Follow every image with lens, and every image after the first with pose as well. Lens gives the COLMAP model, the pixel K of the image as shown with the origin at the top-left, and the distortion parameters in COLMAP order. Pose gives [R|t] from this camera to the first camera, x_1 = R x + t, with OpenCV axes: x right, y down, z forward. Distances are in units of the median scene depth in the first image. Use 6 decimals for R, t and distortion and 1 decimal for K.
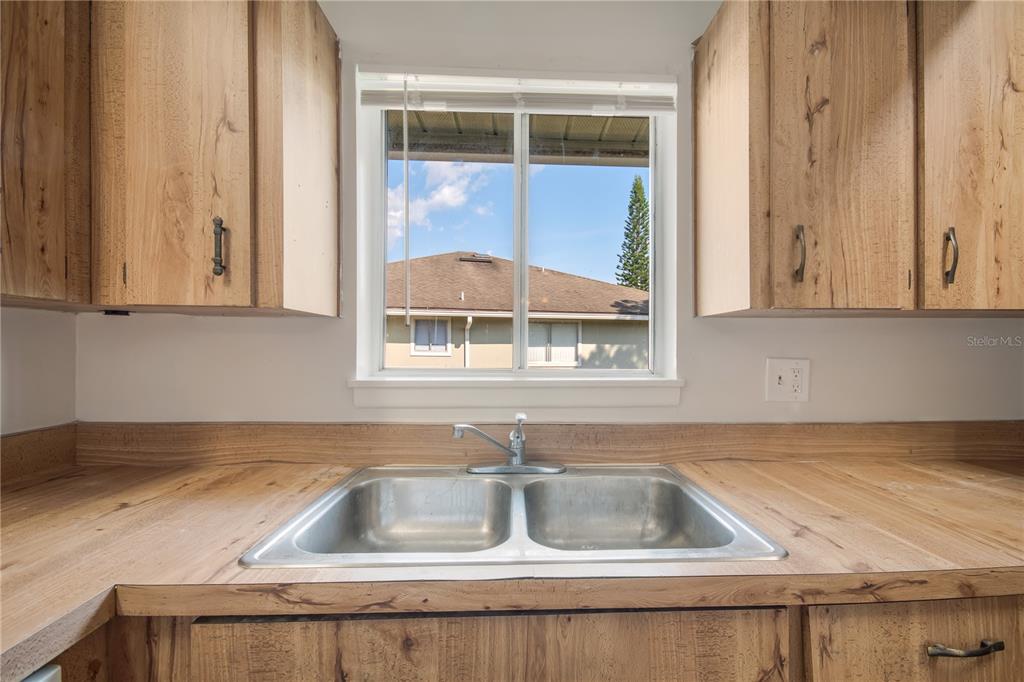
lens RADIAL K [[456.2, 0, 545.4], [0, 456.2, 350.0], [0, 0, 1]] dist [-0.003283, -0.001336]
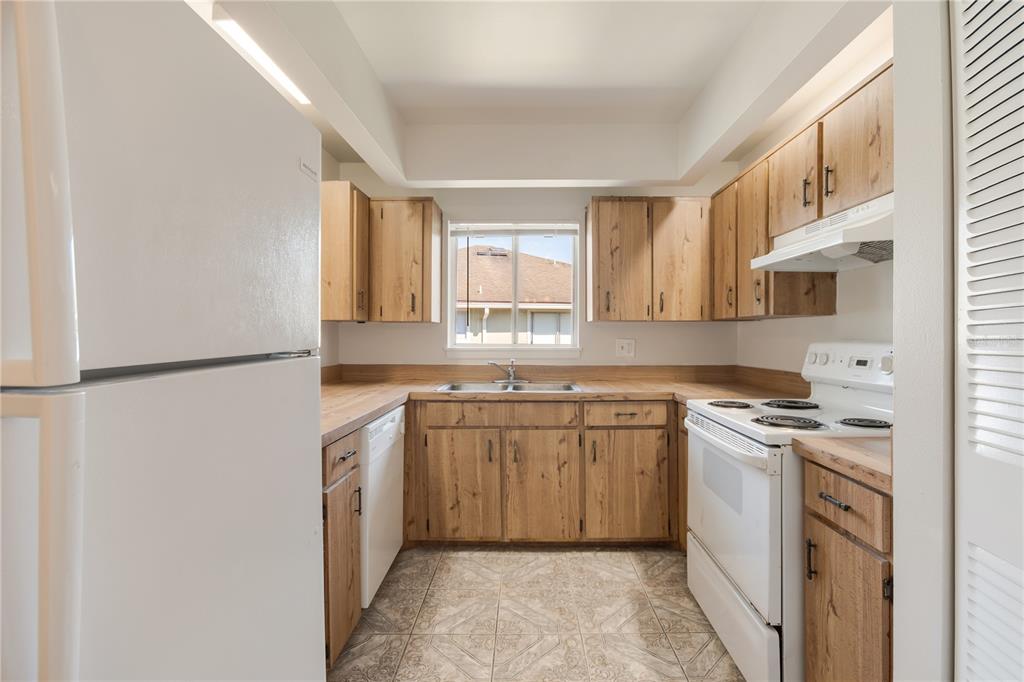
lens RADIAL K [[473.2, 0, 553.3], [0, 473.2, 339.6], [0, 0, 1]] dist [-0.001370, -0.000115]
pose [[0.999760, -0.003719, -0.021575, 0.270707], [0.003788, 0.999988, 0.003167, 0.017561], [0.021563, -0.003248, 0.999762, -1.957843]]
